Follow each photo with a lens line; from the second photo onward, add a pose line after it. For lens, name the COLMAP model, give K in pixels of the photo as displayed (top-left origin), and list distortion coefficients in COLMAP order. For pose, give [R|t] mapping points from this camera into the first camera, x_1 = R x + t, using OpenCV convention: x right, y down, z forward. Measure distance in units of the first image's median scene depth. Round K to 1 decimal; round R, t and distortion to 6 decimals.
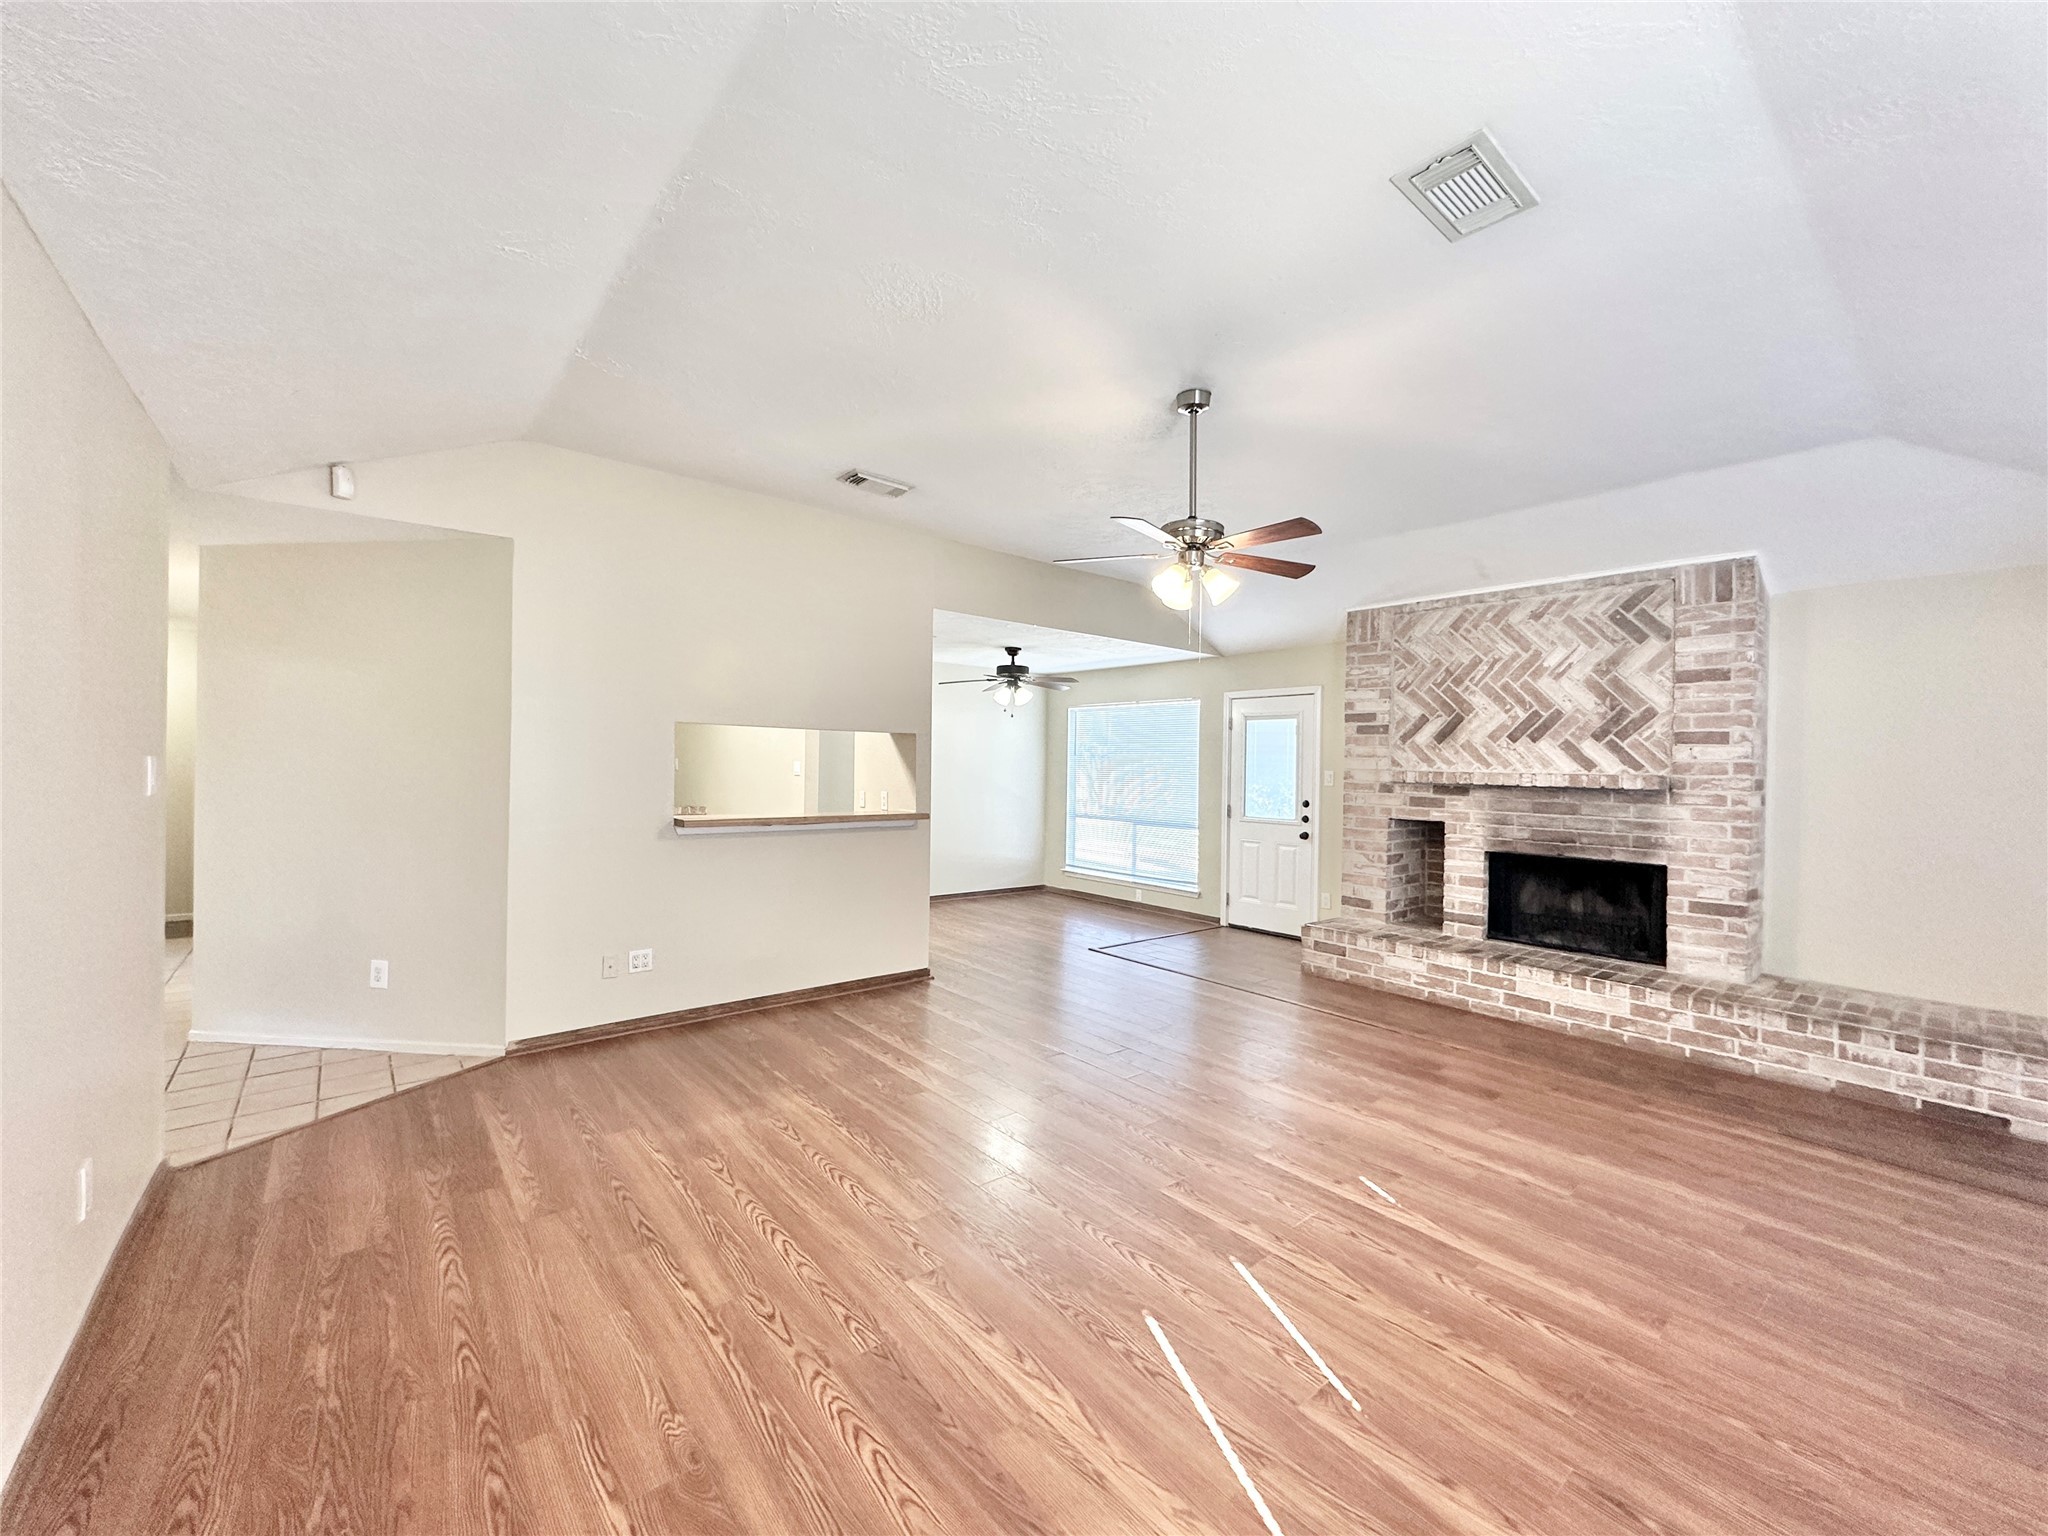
lens RADIAL K [[816.4, 0, 1023.3], [0, 816.4, 768.0], [0, 0, 1]] dist [-0.004330, -0.000184]
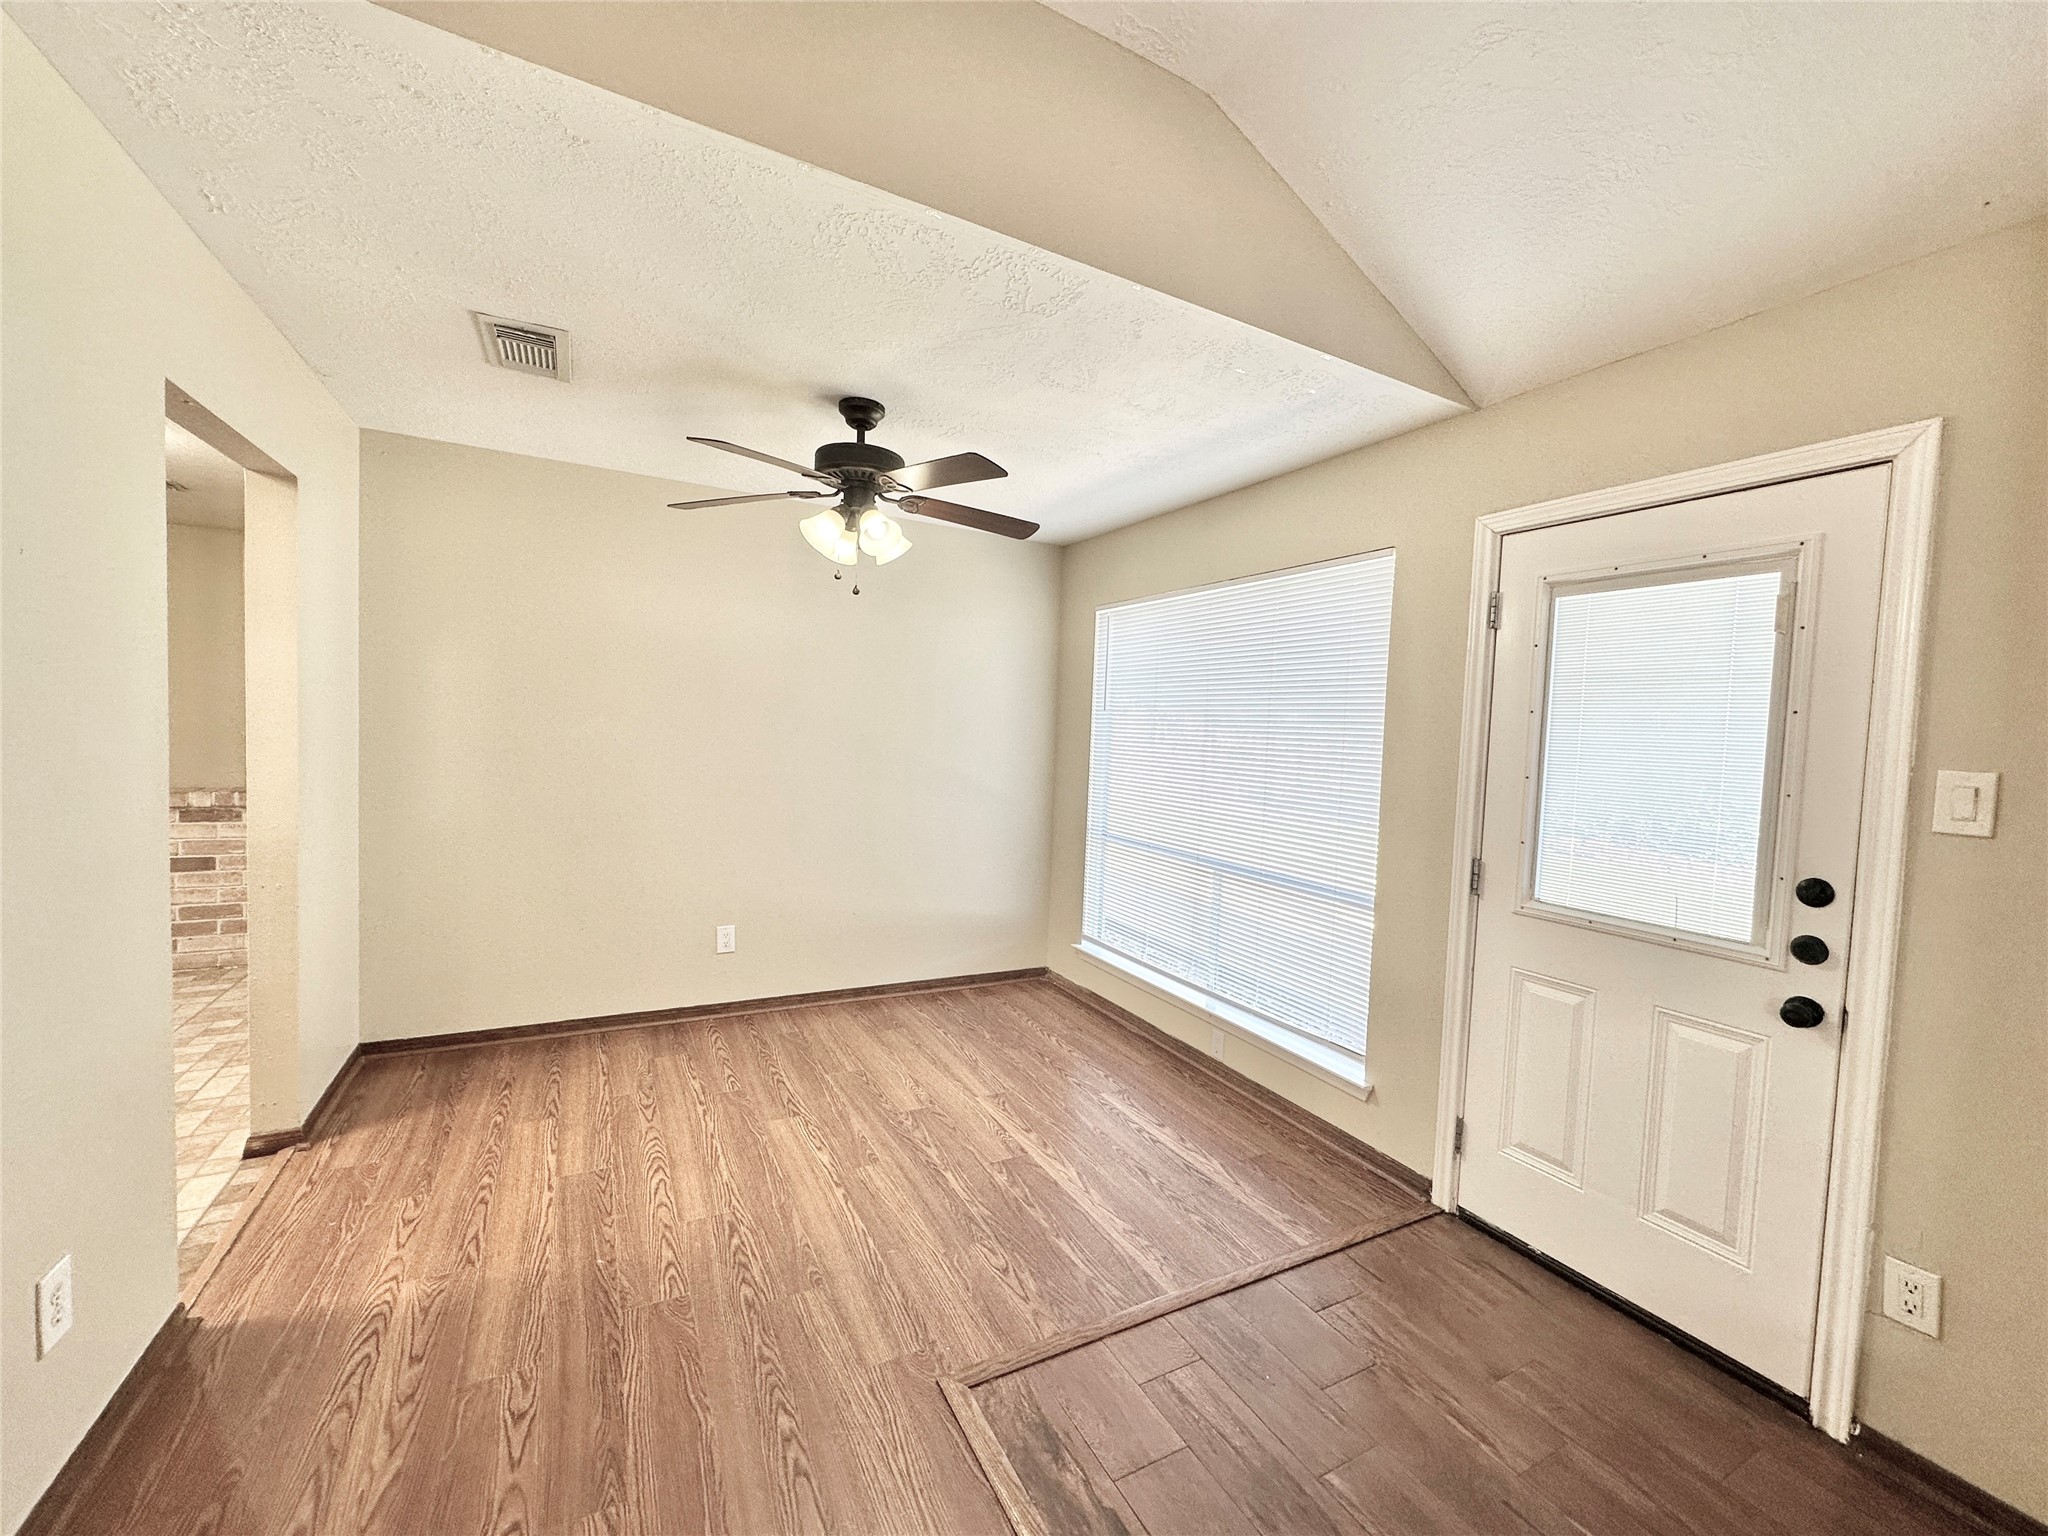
lens RADIAL K [[816.4, 0, 1023.3], [0, 816.4, 768.0], [0, 0, 1]] dist [-0.004330, -0.000184]
pose [[0.979738, 0.032674, -0.197602, 0.200279], [-0.025190, 0.998871, 0.040274, -0.000109], [0.198695, -0.034480, 0.979455, 0.944669]]
